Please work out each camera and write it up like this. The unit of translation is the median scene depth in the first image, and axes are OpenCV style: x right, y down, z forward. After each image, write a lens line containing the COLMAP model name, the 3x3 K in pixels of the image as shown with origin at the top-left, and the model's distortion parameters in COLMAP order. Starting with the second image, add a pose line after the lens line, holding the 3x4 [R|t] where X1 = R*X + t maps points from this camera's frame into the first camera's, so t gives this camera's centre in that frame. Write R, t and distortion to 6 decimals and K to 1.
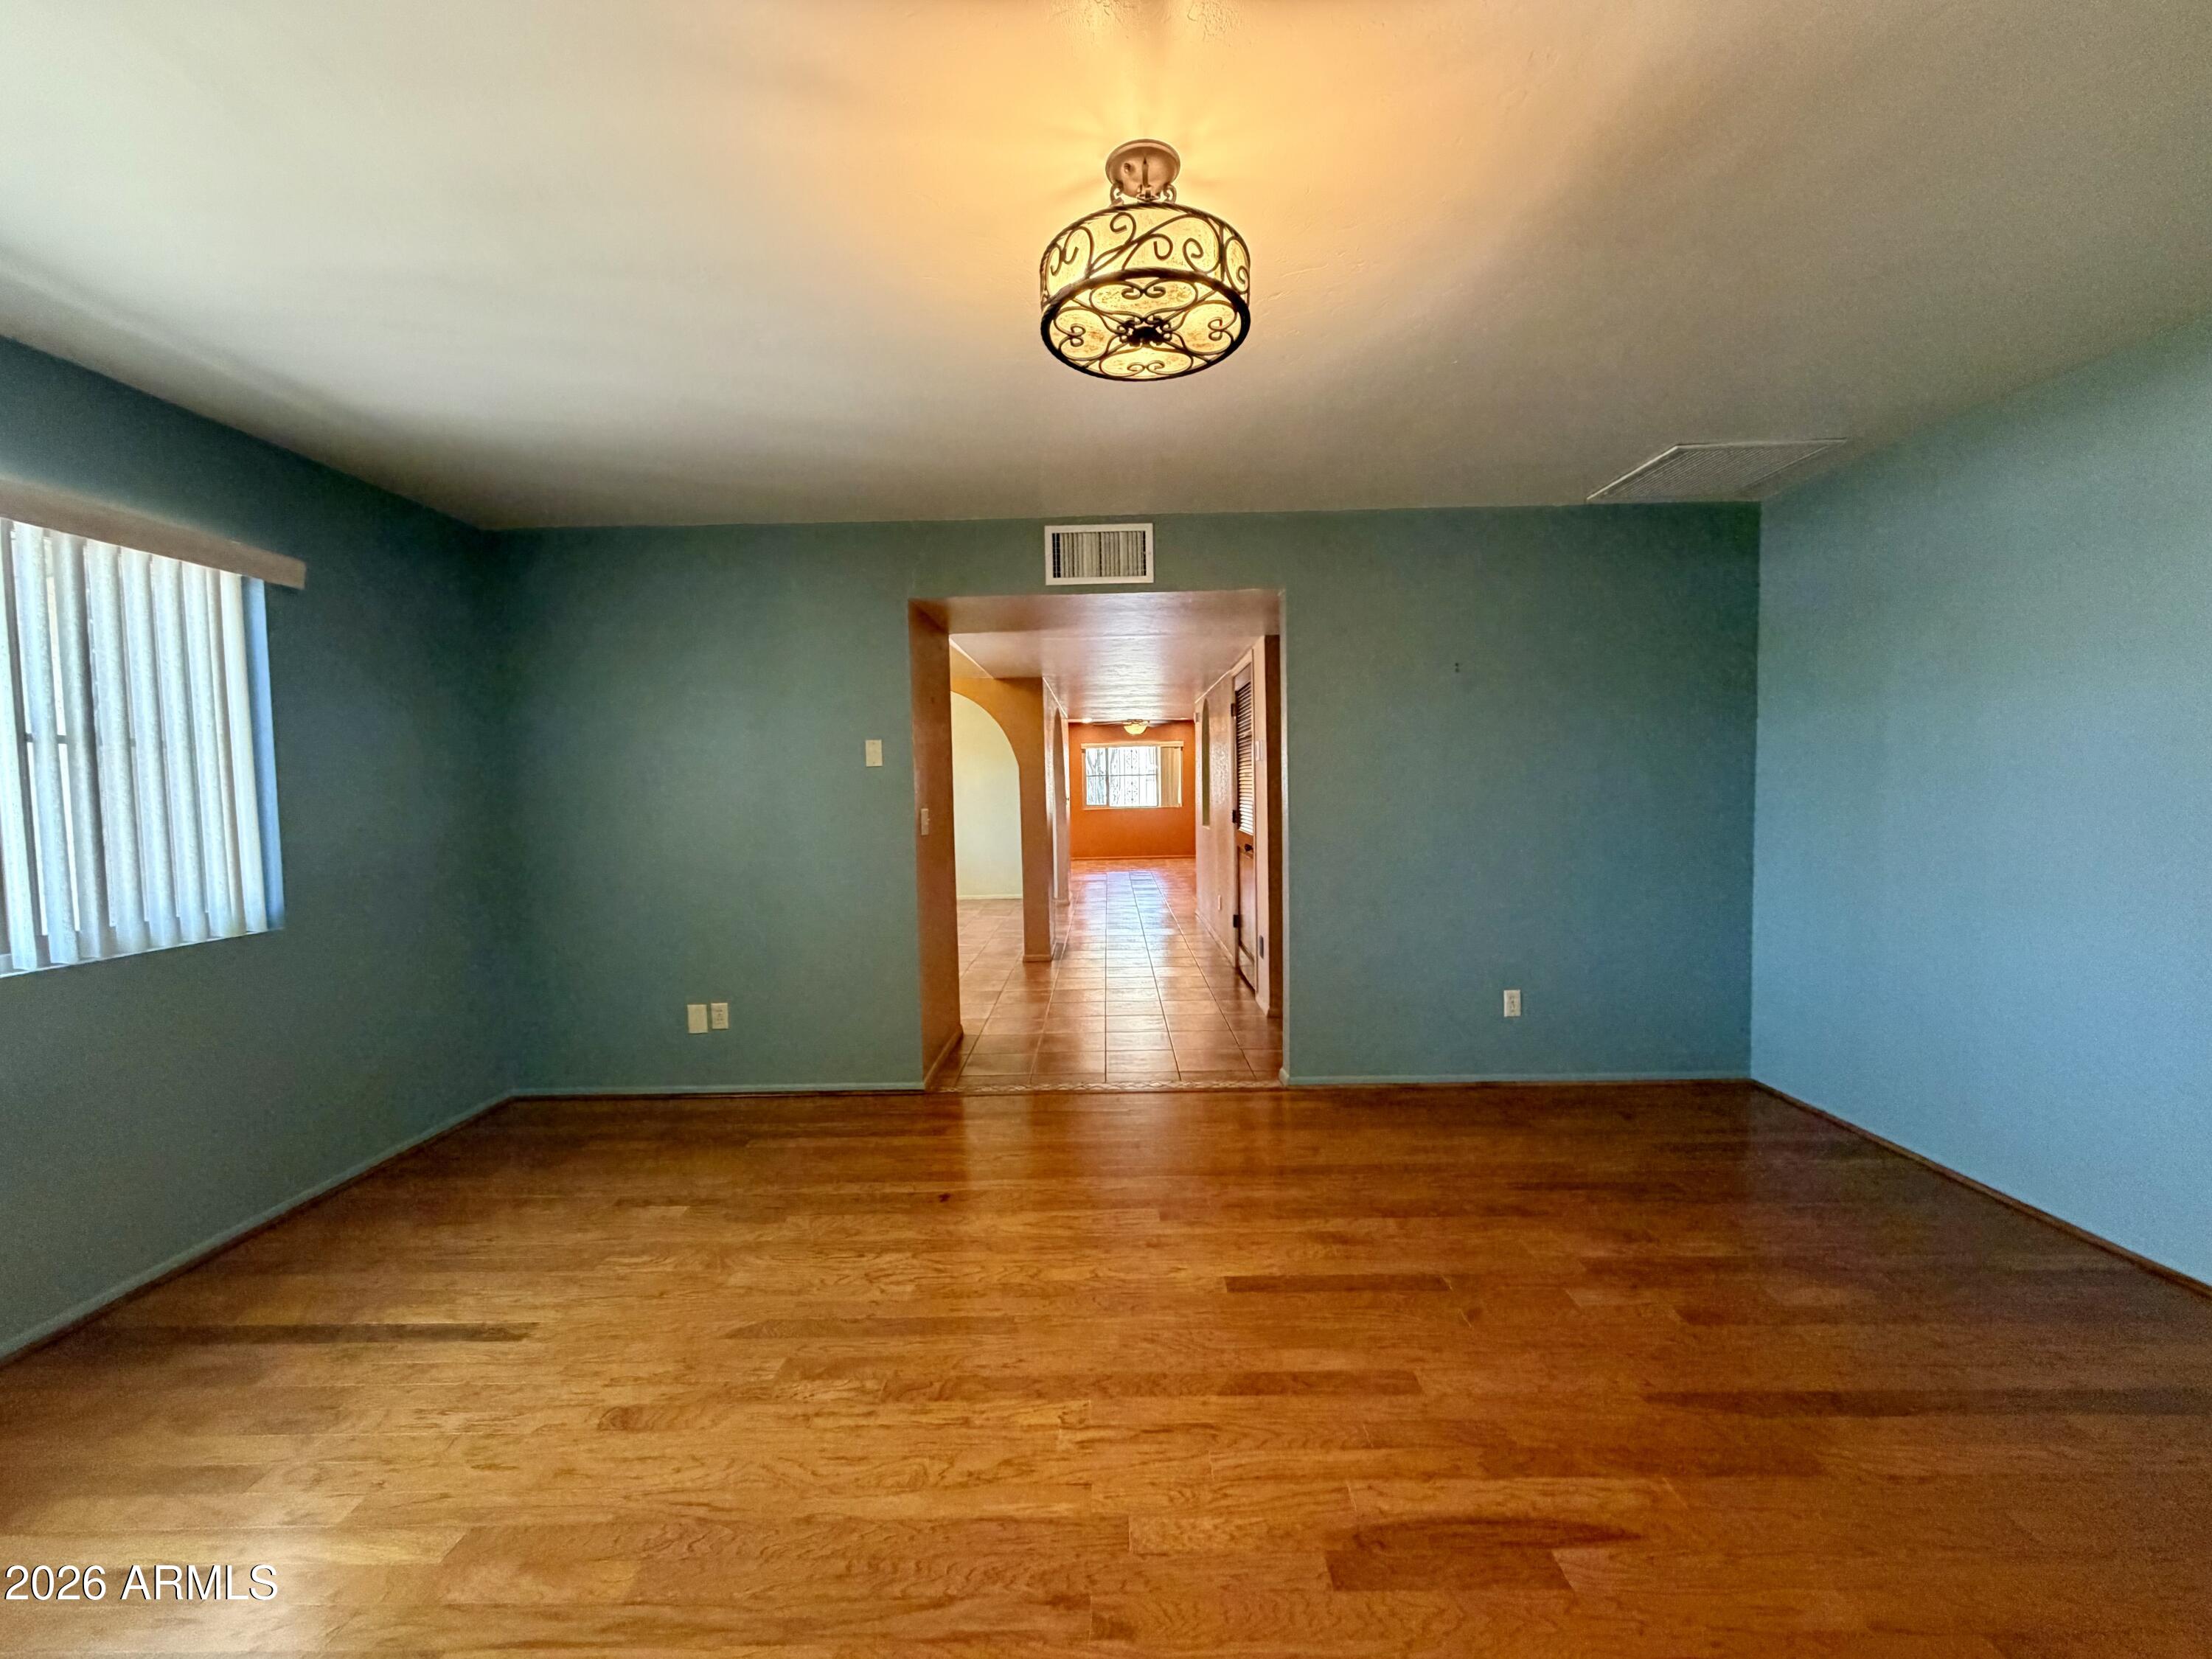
lens RADIAL K [[881.5, 0, 1109.2], [0, 881.5, 828.5], [0, 0, 1]] dist [0.000178, 0.000046]
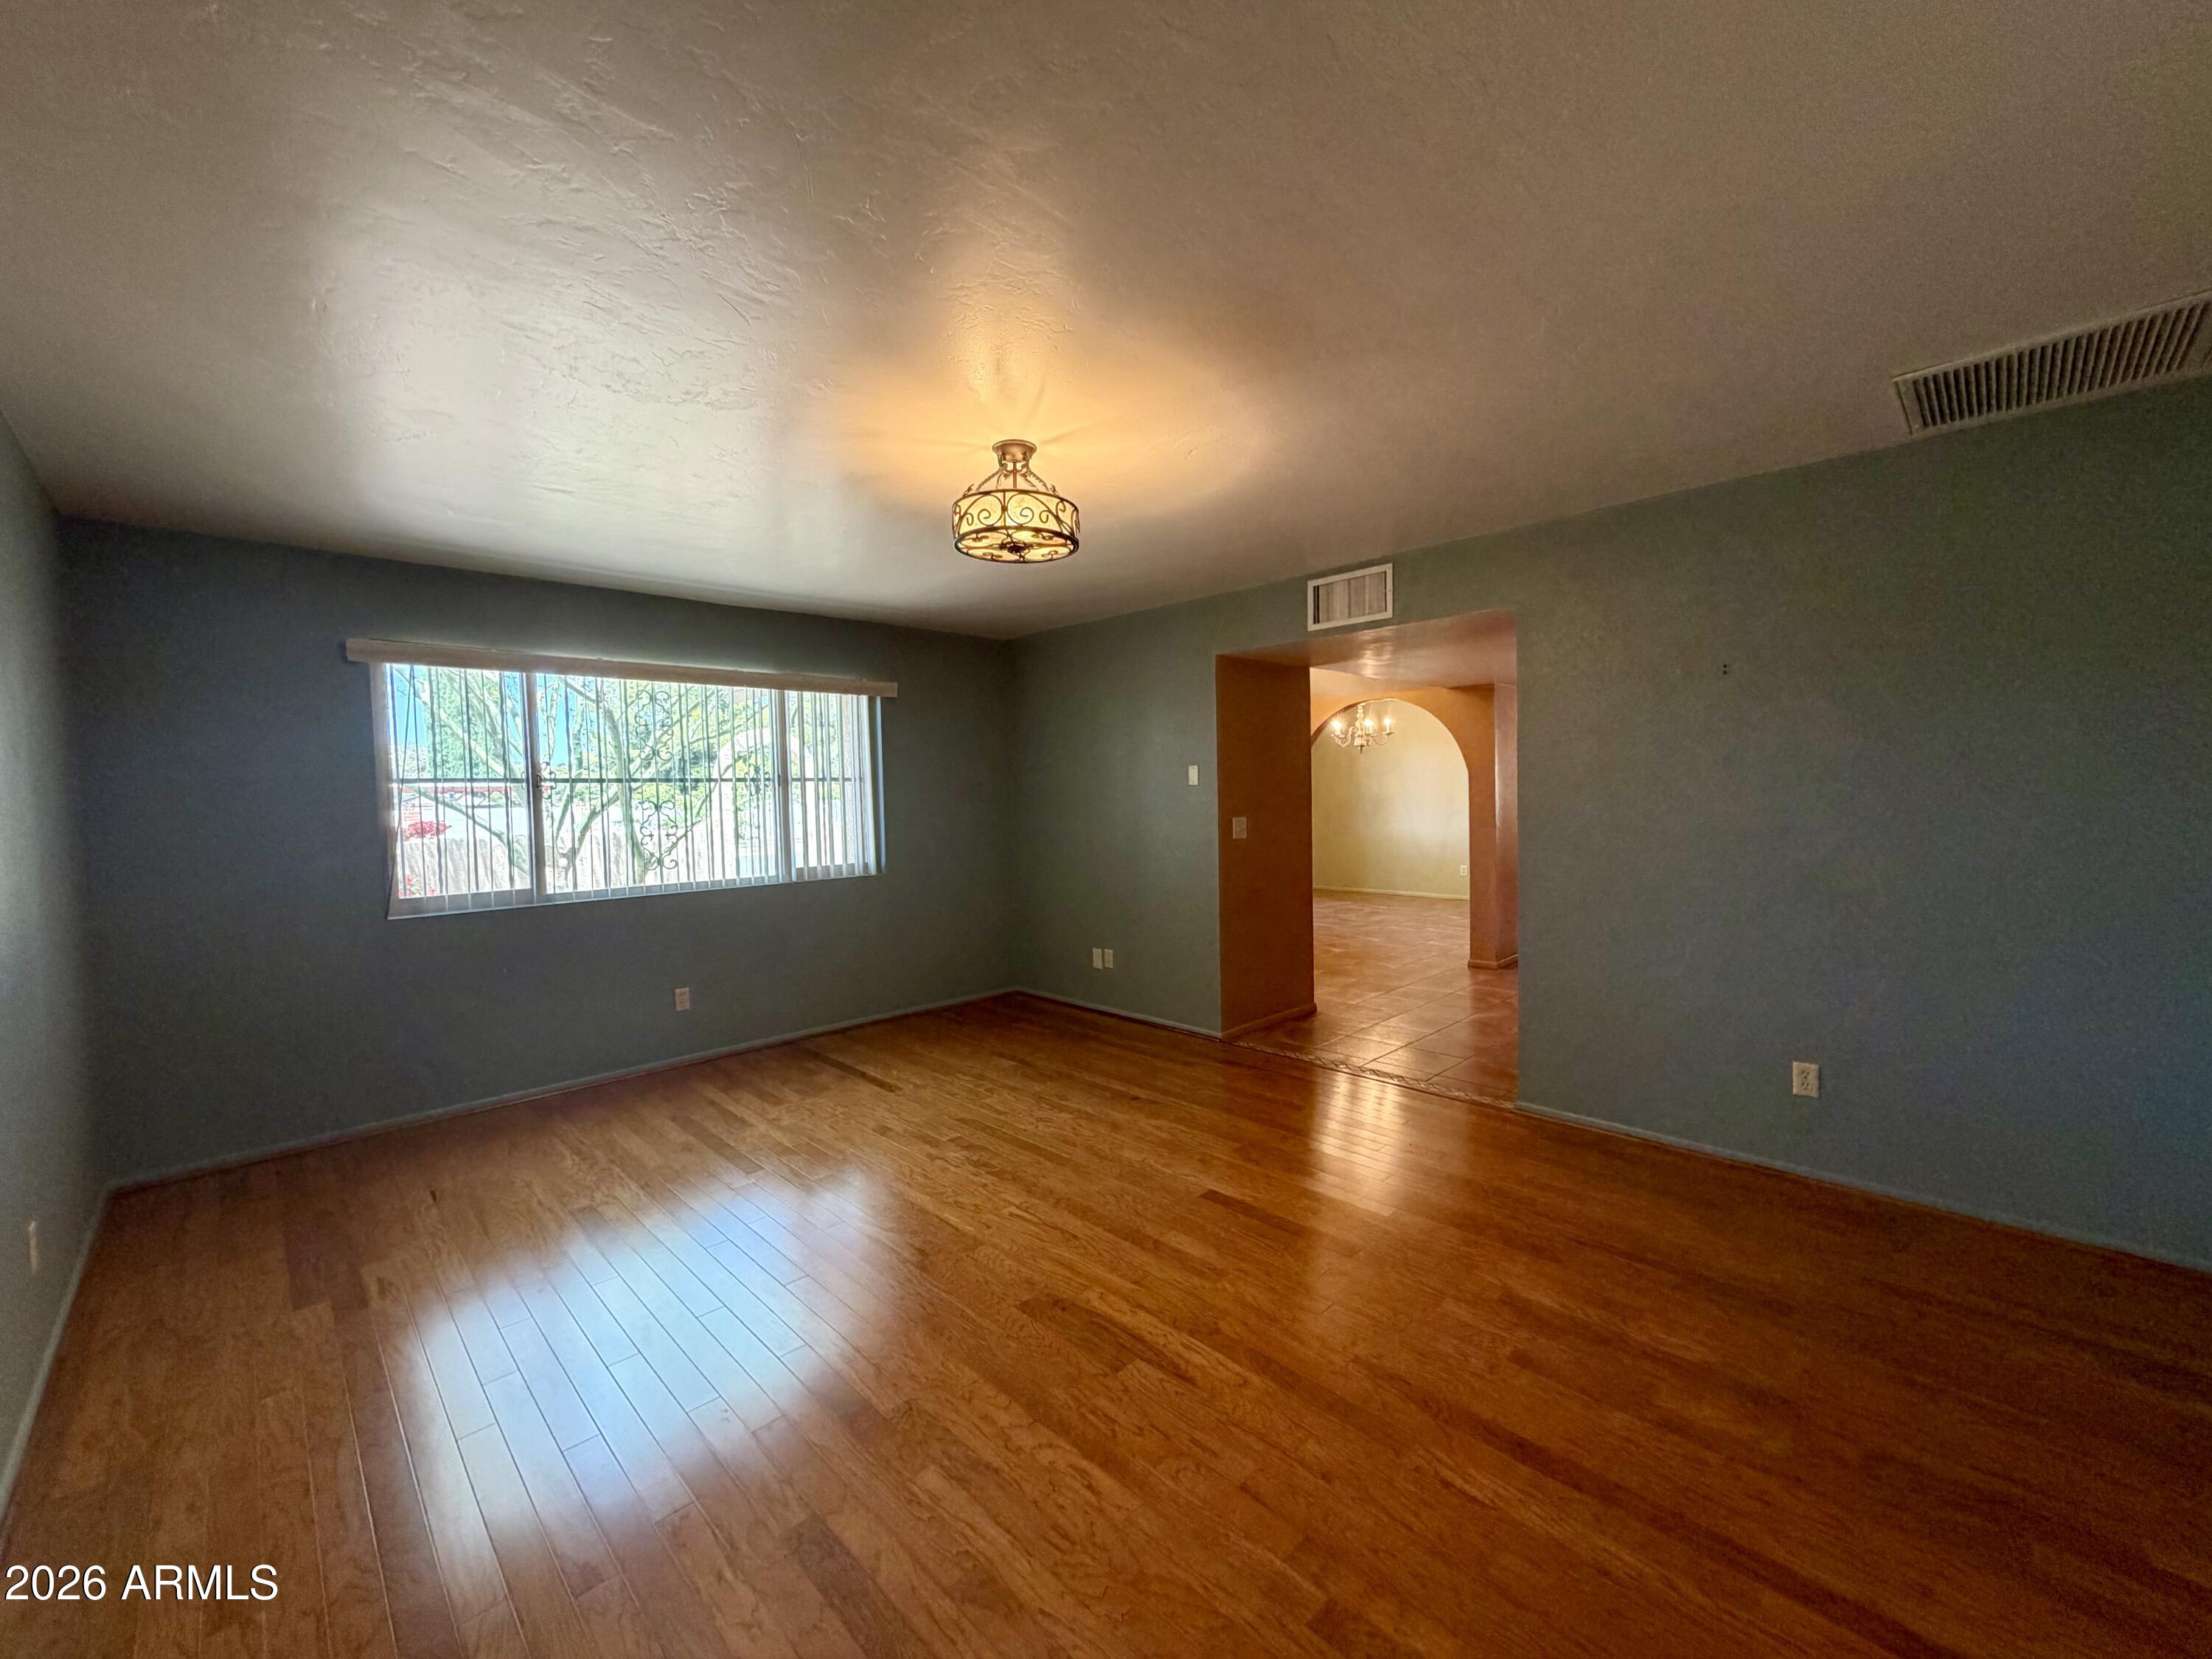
lens RADIAL K [[881.5, 0, 1103.8], [0, 881.5, 825.5], [0, 0, 1]] dist [0.000178, 0.000046]
pose [[0.705674, 0.031218, -0.707849, 0.852327], [-0.027481, 0.999483, 0.016683, -0.042702], [0.708004, 0.007680, 0.706167, -0.034691]]
